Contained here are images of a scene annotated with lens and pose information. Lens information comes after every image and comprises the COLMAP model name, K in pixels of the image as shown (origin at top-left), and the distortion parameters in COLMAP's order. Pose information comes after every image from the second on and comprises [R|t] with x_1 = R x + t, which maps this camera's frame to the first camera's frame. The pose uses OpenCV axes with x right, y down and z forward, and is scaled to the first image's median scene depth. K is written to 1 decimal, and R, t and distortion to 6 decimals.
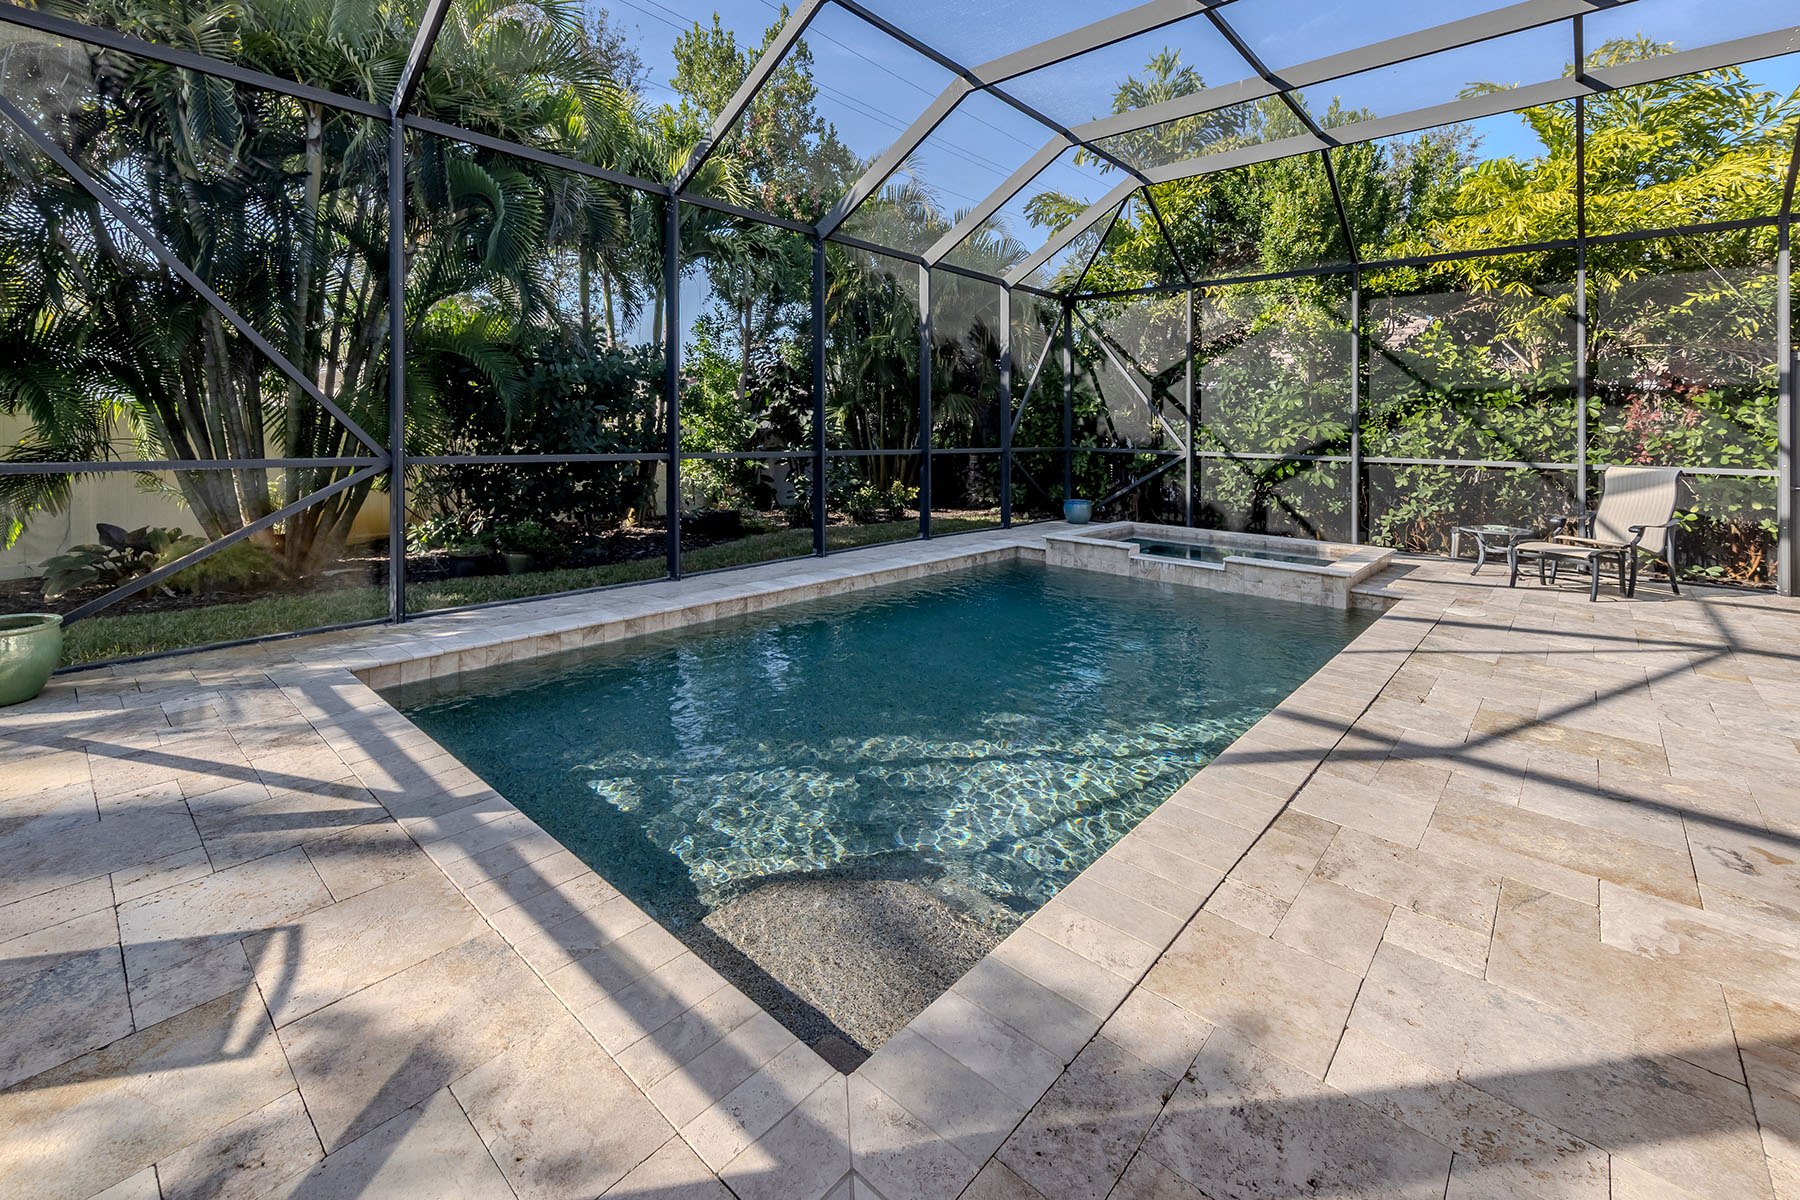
lens RADIAL K [[720.7, 0, 793.9], [0, 720.7, 534.1], [0, 0, 1]] dist [0.013259, -0.000138]
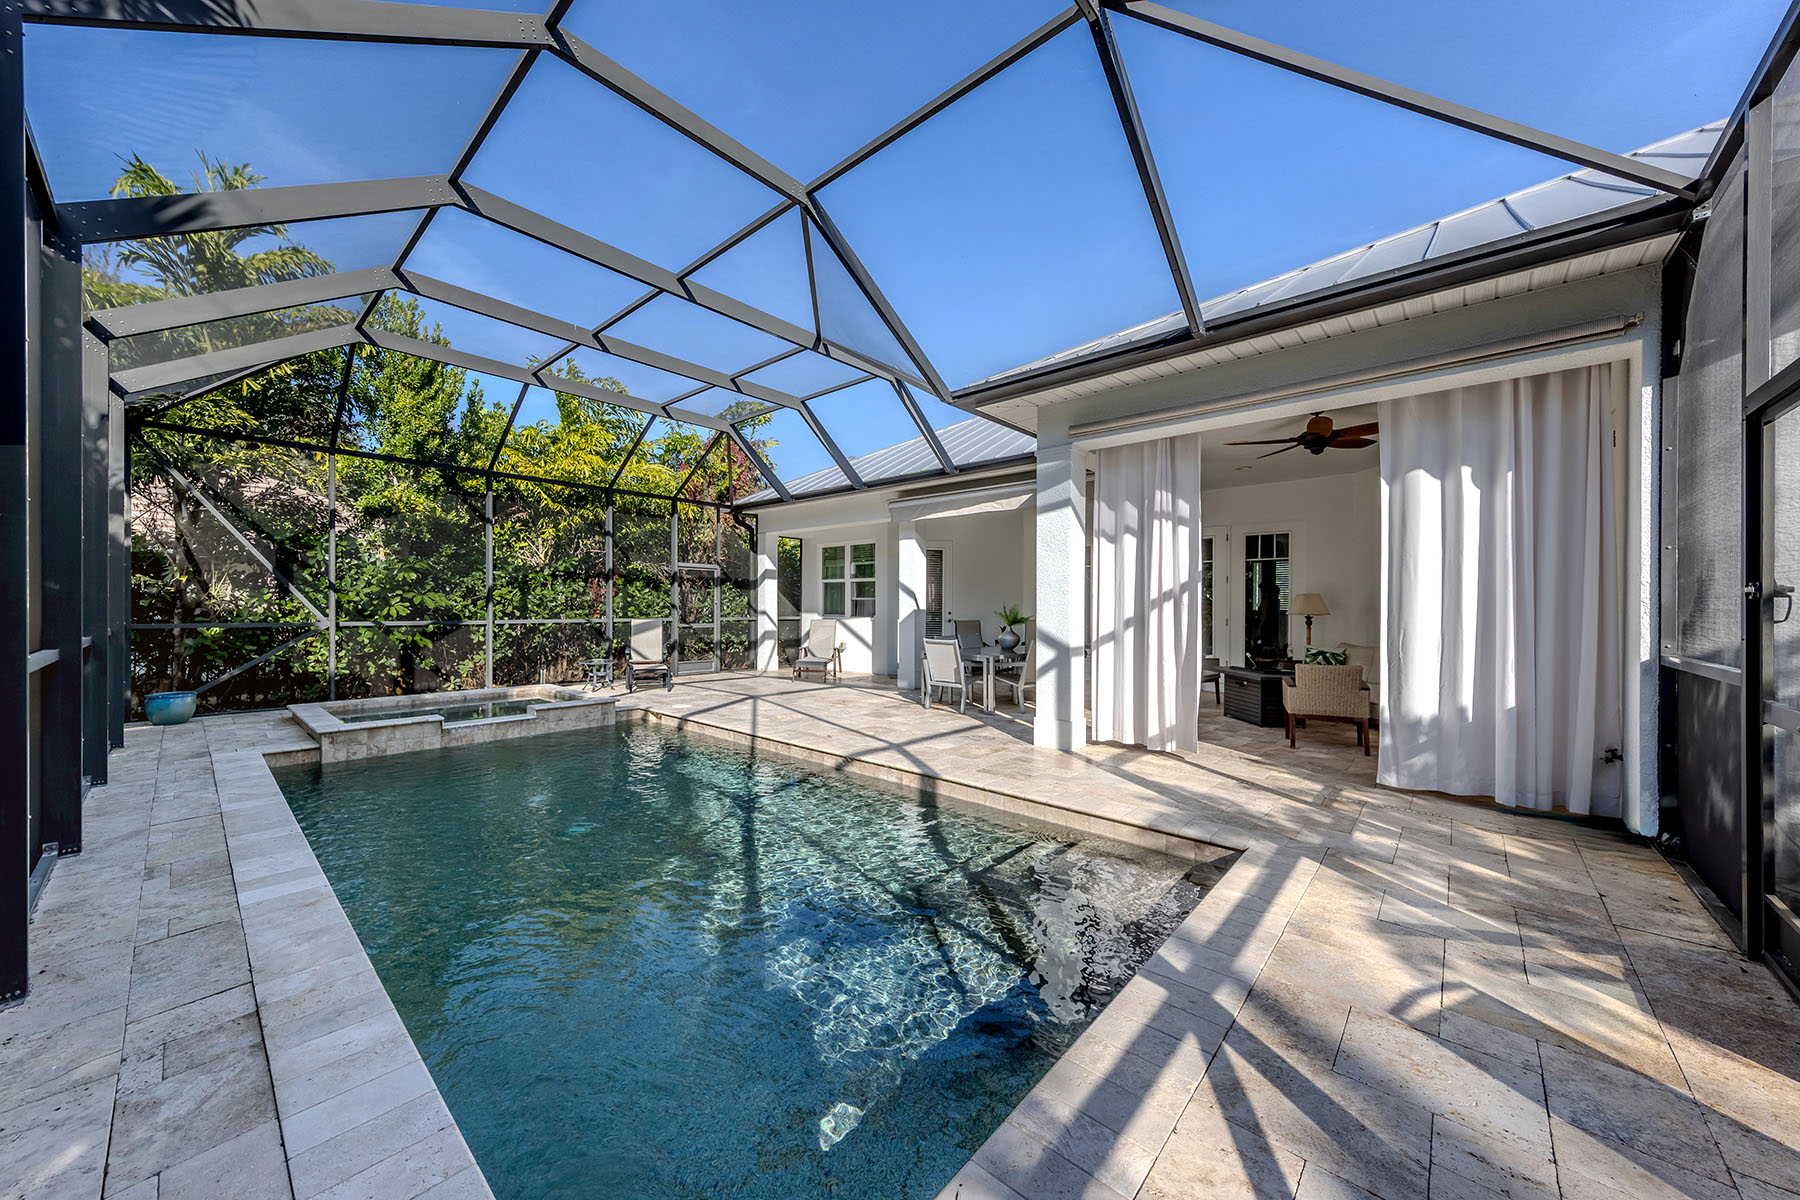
lens RADIAL K [[628.7, 0, 878.3], [0, 628.7, 606.5], [0, 0, 1]] dist [-0.000083, -0.000042]
pose [[-0.014460, -0.016630, 0.999757, -1.382329], [0.144364, 0.989351, 0.018545, -0.216767], [-0.989419, 0.144597, -0.011905, 1.430016]]
